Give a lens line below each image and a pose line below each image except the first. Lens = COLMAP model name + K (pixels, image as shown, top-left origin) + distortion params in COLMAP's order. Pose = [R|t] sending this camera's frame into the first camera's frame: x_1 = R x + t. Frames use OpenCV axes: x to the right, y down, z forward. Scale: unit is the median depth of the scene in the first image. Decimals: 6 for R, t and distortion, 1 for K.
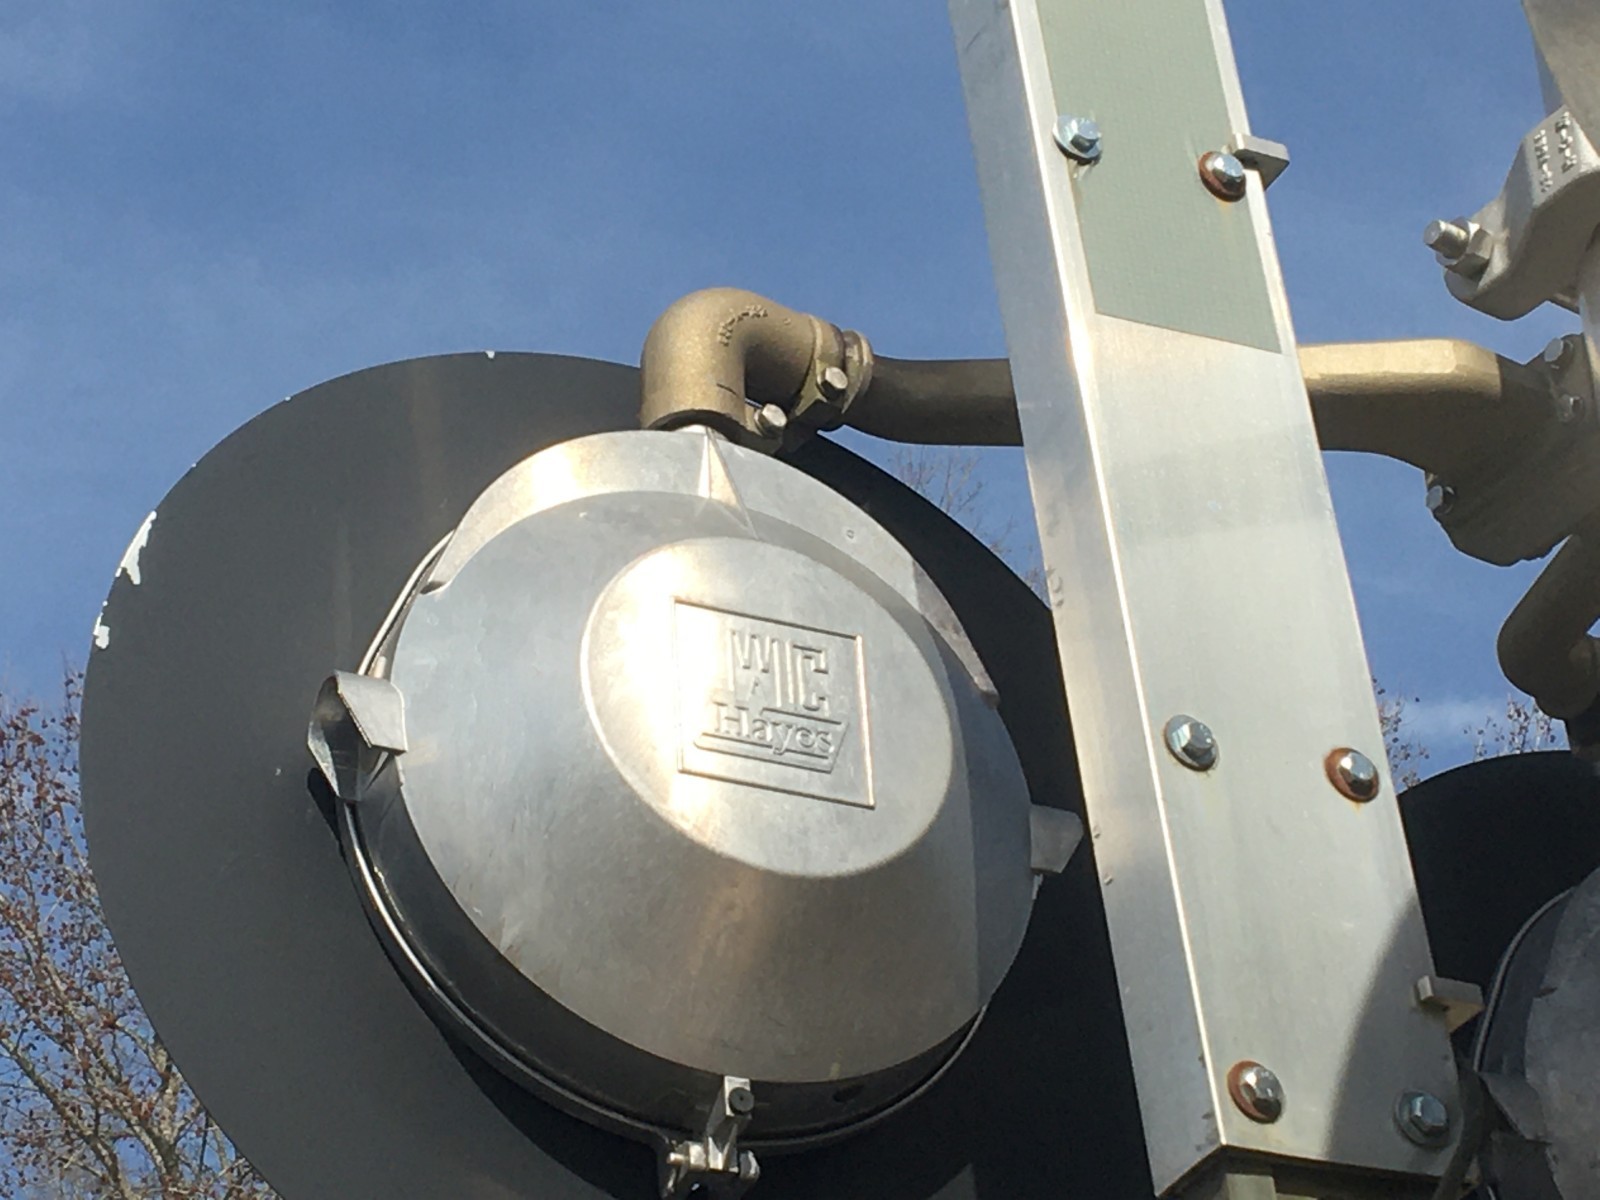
lens RADIAL K [[4375.6, 0, 800.0], [0, 4375.6, 600.0], [0, 0, 1]] dist [0.078322, 0.580316]
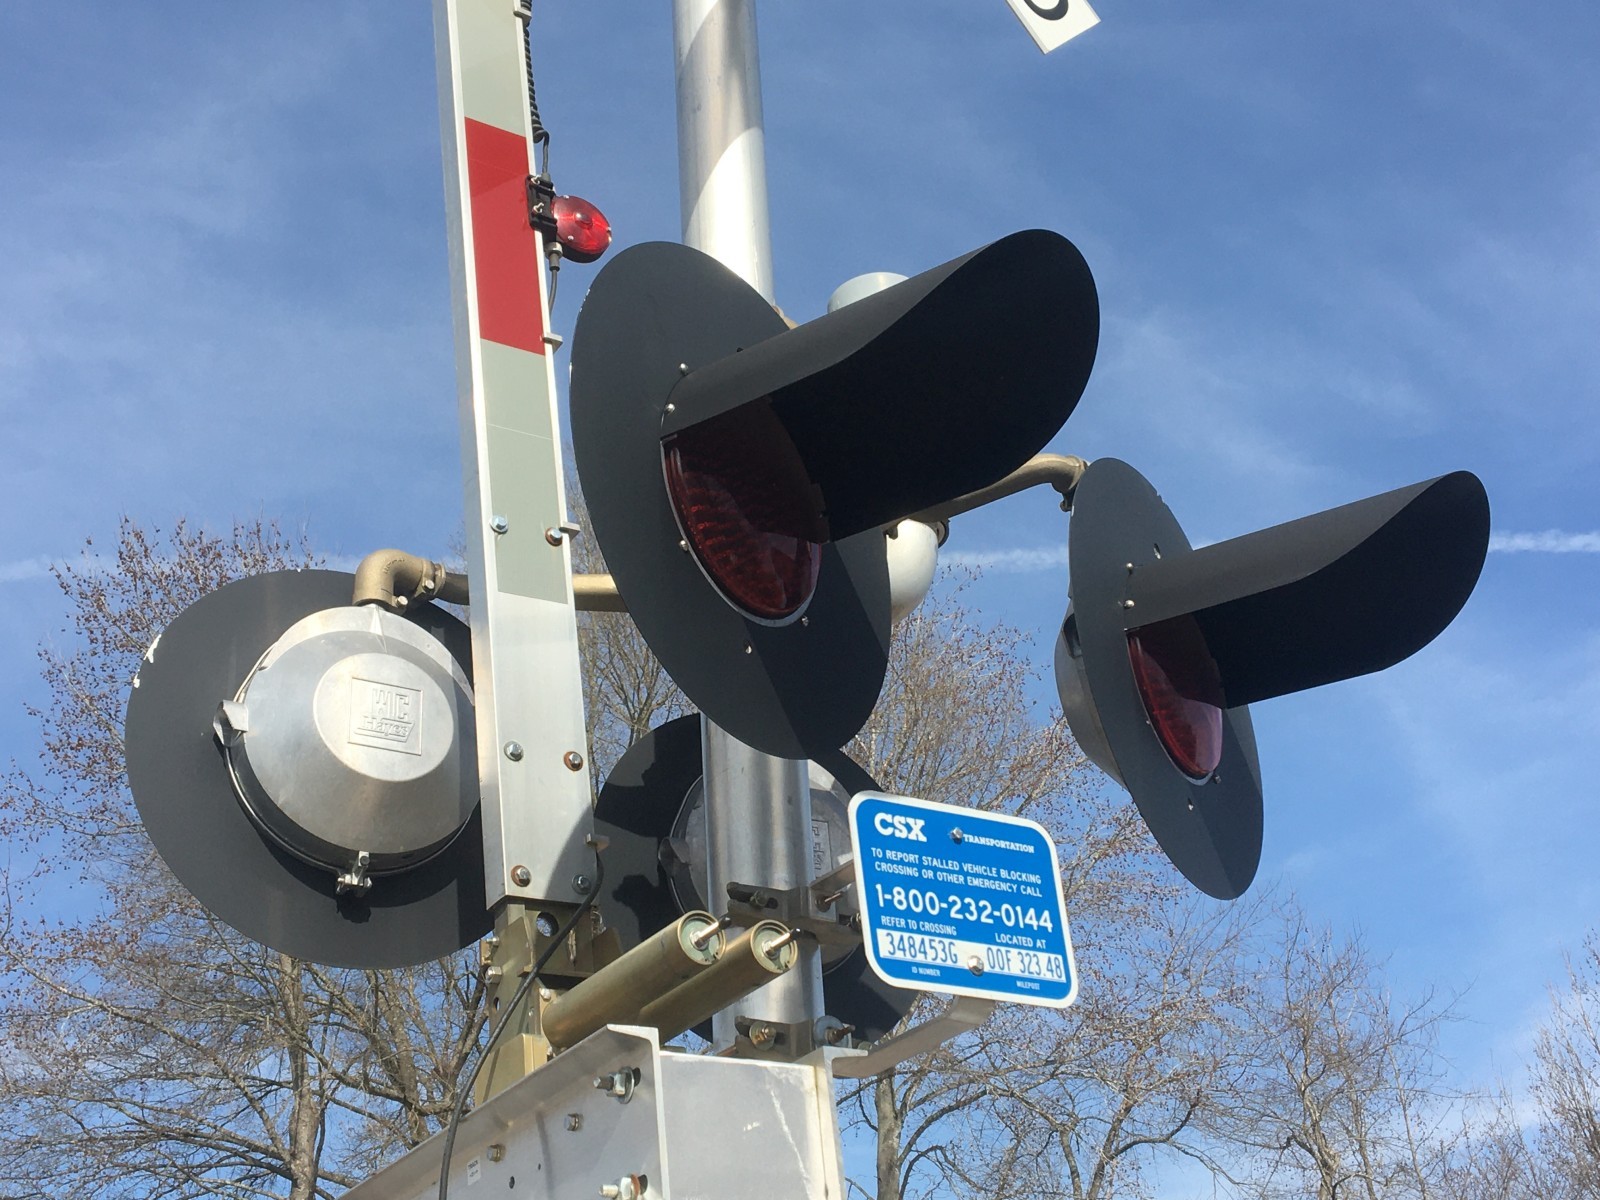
lens RADIAL K [[2097.4, 0, 800.0], [0, 2097.4, 600.0], [0, 0, 1]] dist [0.143006, -0.005299]
pose [[0.995364, 0.039568, 0.087669, 0.136412], [-0.044572, 0.997442, 0.055877, -0.138172], [-0.085234, -0.059526, 0.994581, -0.358175]]
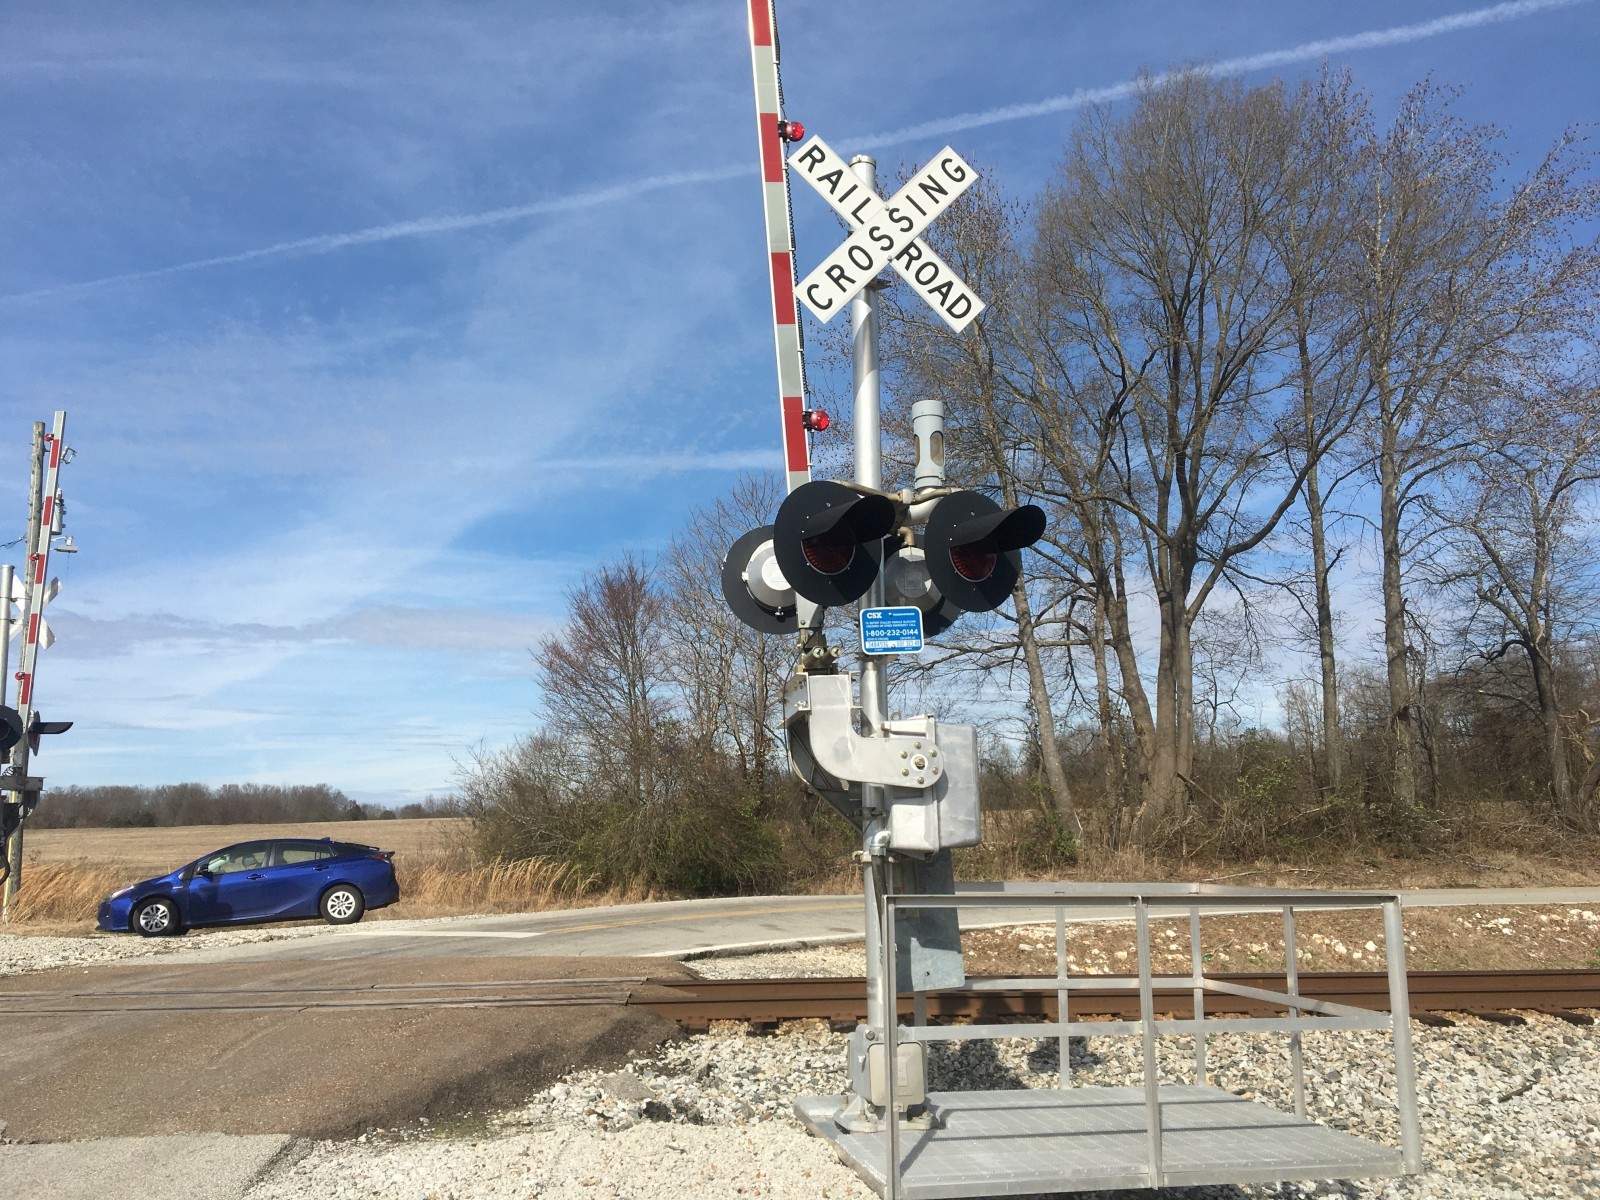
lens RADIAL K [[1375.4, 0, 800.4], [0, 1375.4, 589.4], [0, 0, 1]] dist [0.117746, -0.197461]
pose [[0.947348, -0.030295, -0.318769, 1.151822], [0.147633, 0.924714, 0.350869, -1.151678], [0.284140, -0.379456, 0.880499, -2.059476]]
